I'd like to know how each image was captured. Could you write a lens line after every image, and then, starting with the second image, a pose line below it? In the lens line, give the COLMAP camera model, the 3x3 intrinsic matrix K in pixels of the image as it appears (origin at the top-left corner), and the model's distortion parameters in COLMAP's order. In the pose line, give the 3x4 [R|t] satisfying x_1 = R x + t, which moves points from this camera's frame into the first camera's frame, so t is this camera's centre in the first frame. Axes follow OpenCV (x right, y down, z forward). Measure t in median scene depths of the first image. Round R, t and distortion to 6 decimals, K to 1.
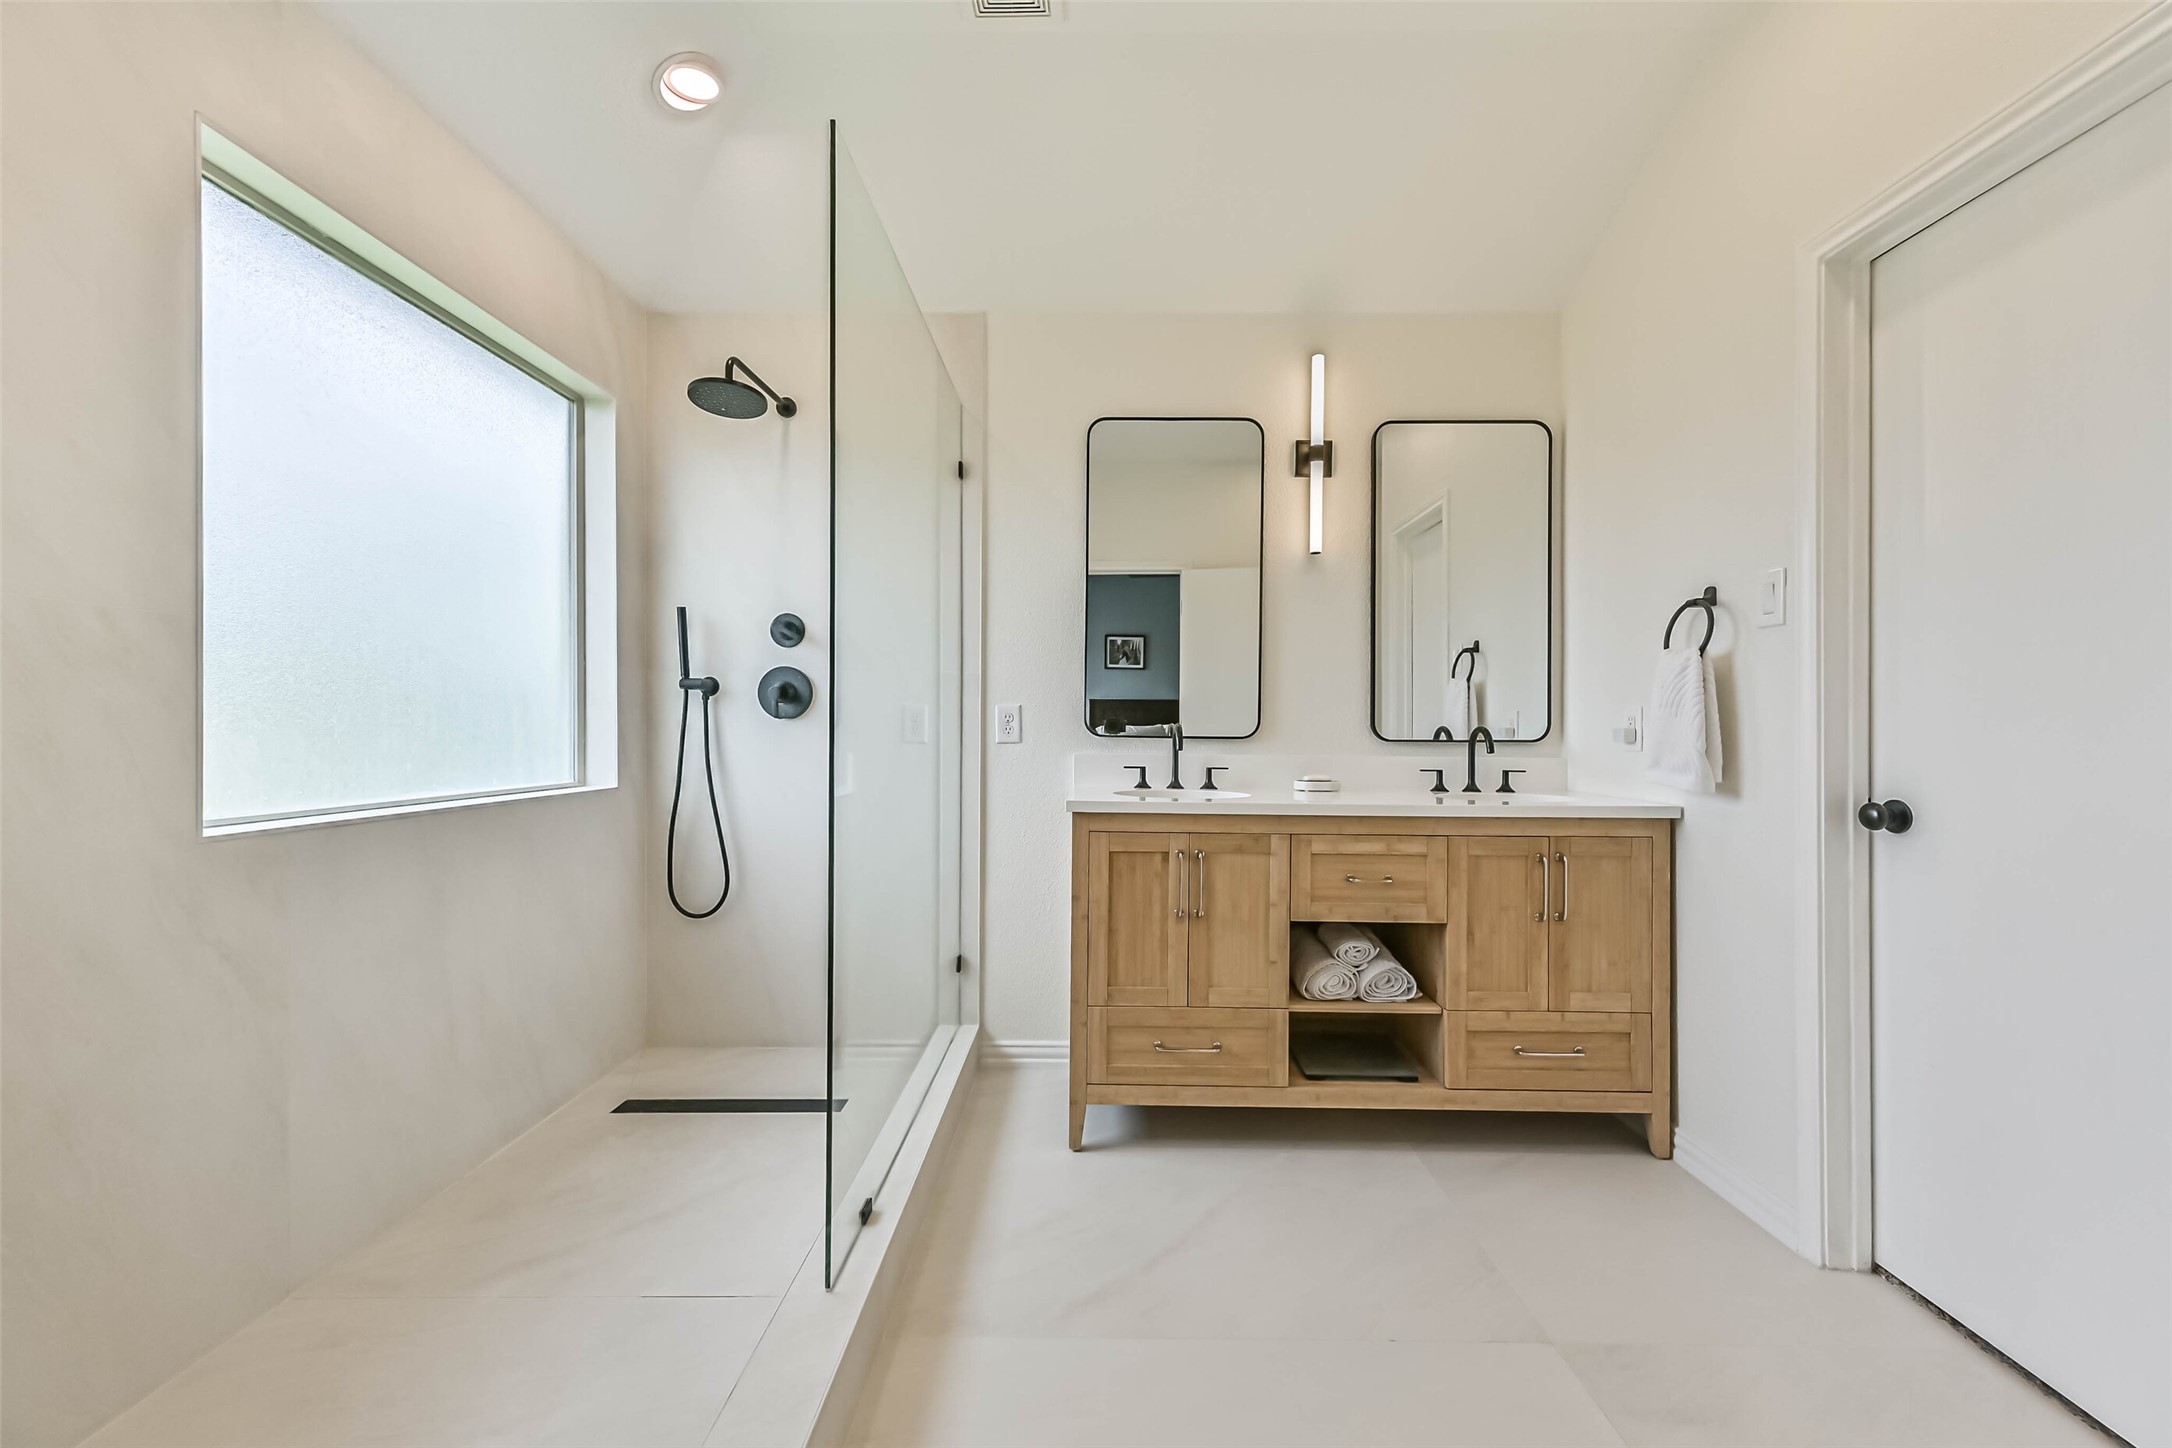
lens RADIAL K [[868.1, 0, 1088.3], [0, 868.1, 720.8], [0, 0, 1]] dist [0.013319, -0.000788]
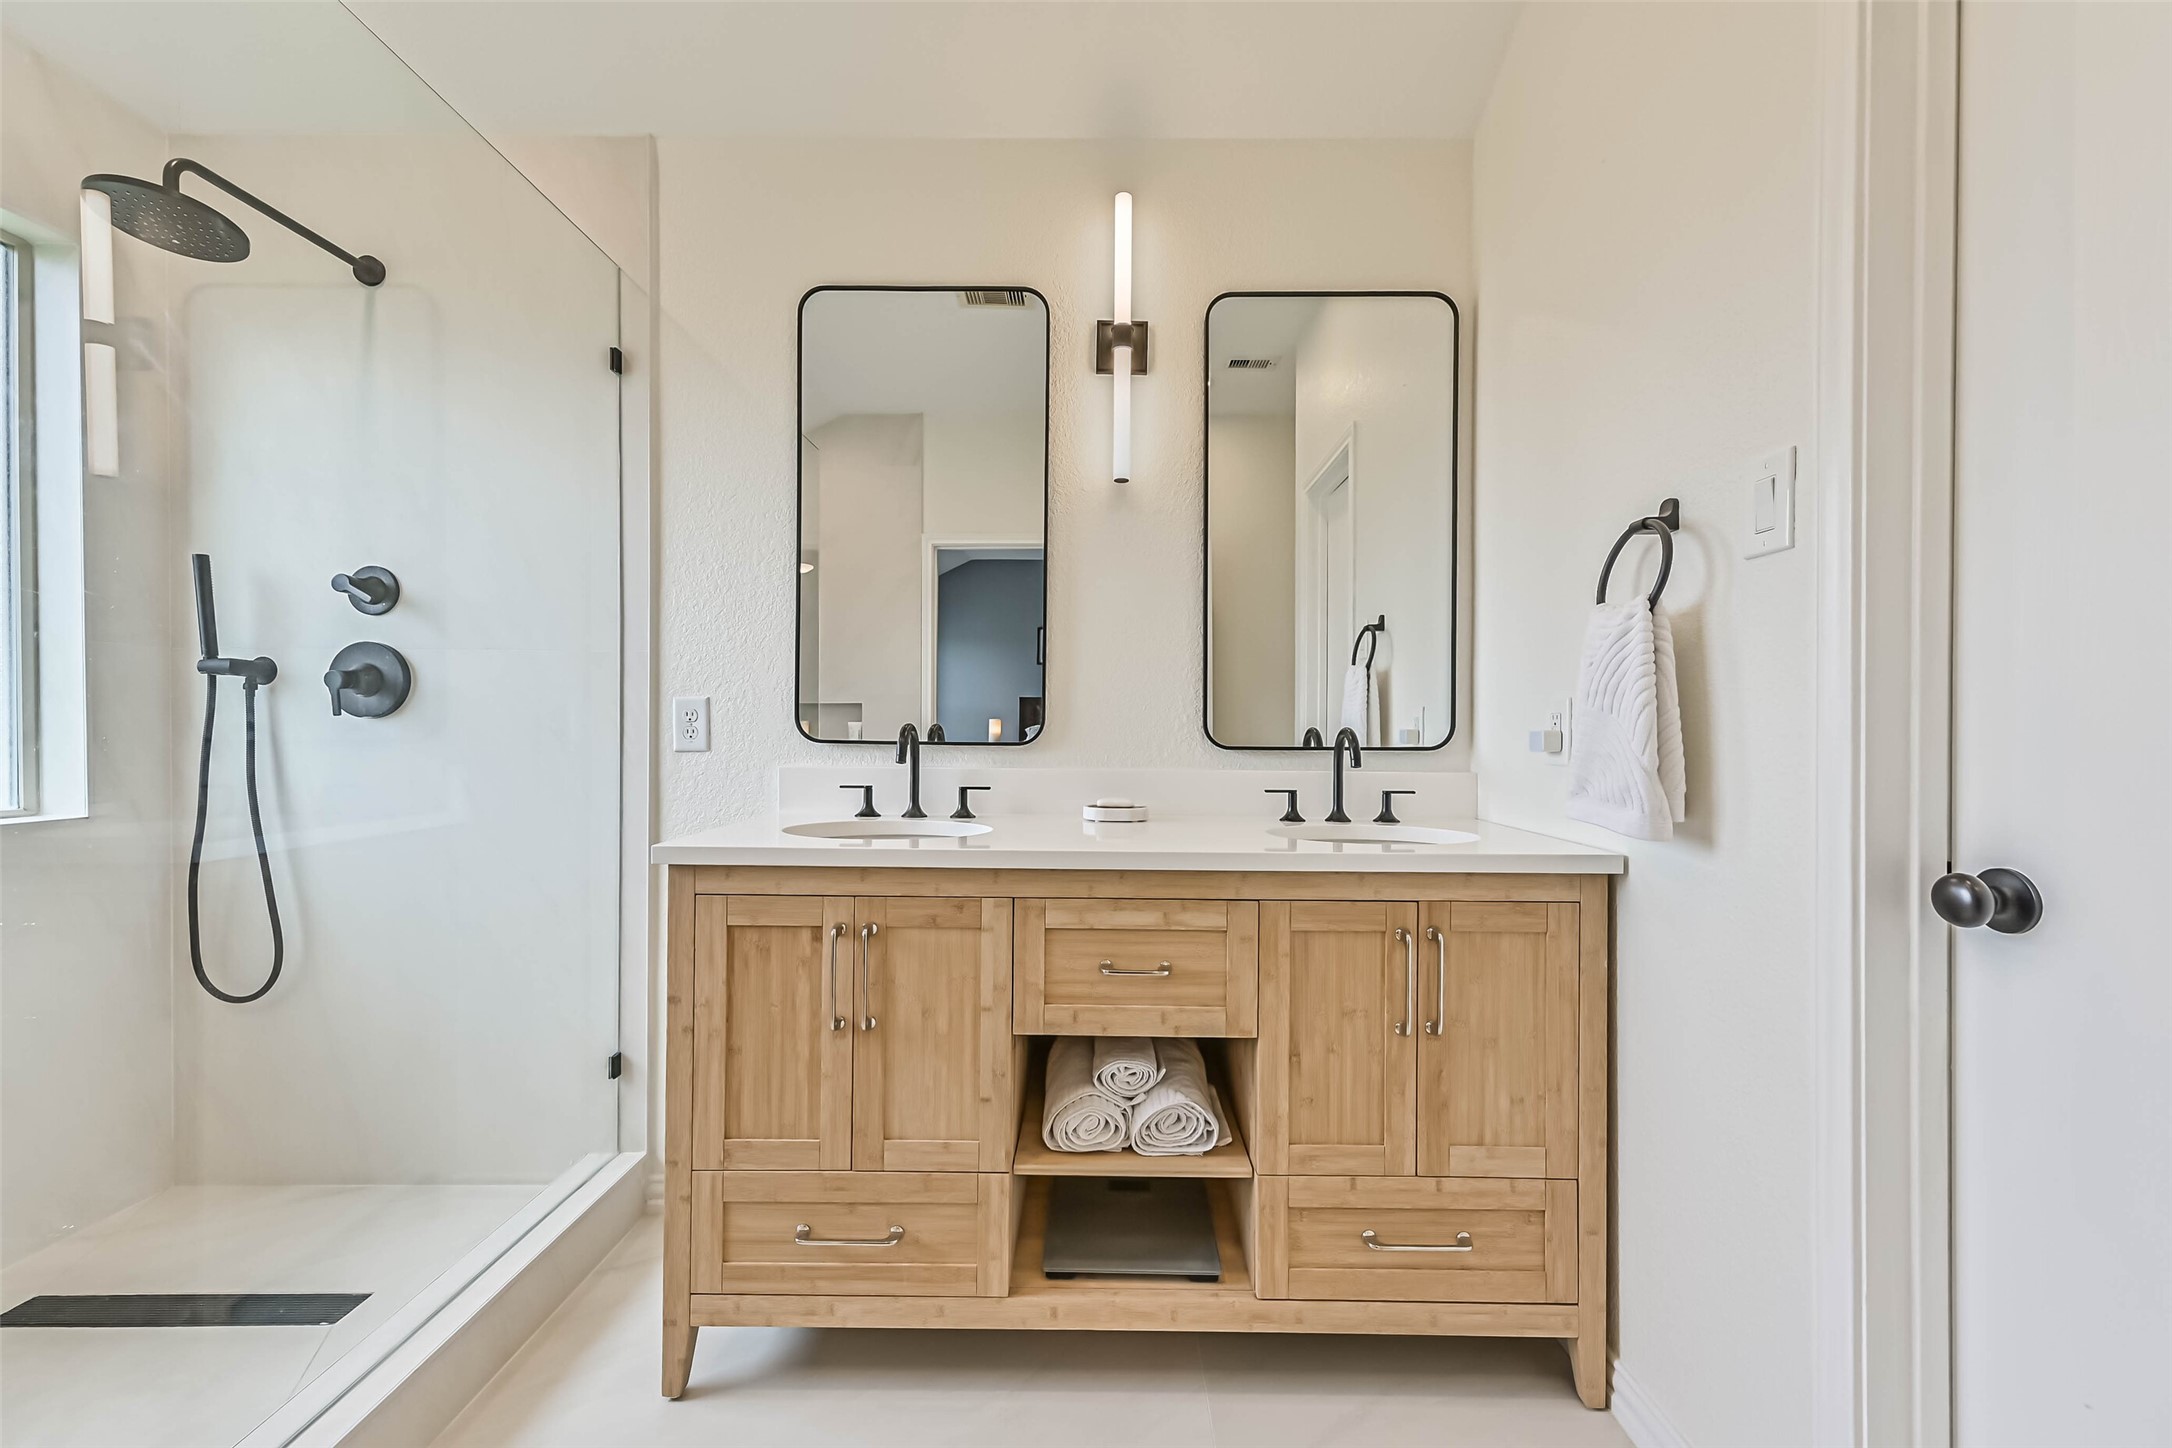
lens RADIAL K [[868.1, 0, 1087.7], [0, 868.1, 728.1], [0, 0, 1]] dist [0.013319, -0.000788]
pose [[0.999992, 0.000116, 0.004058, 0.283240], [-0.000145, 0.999976, 0.006993, 0.002001], [-0.004057, -0.006994, 0.999967, 0.364778]]
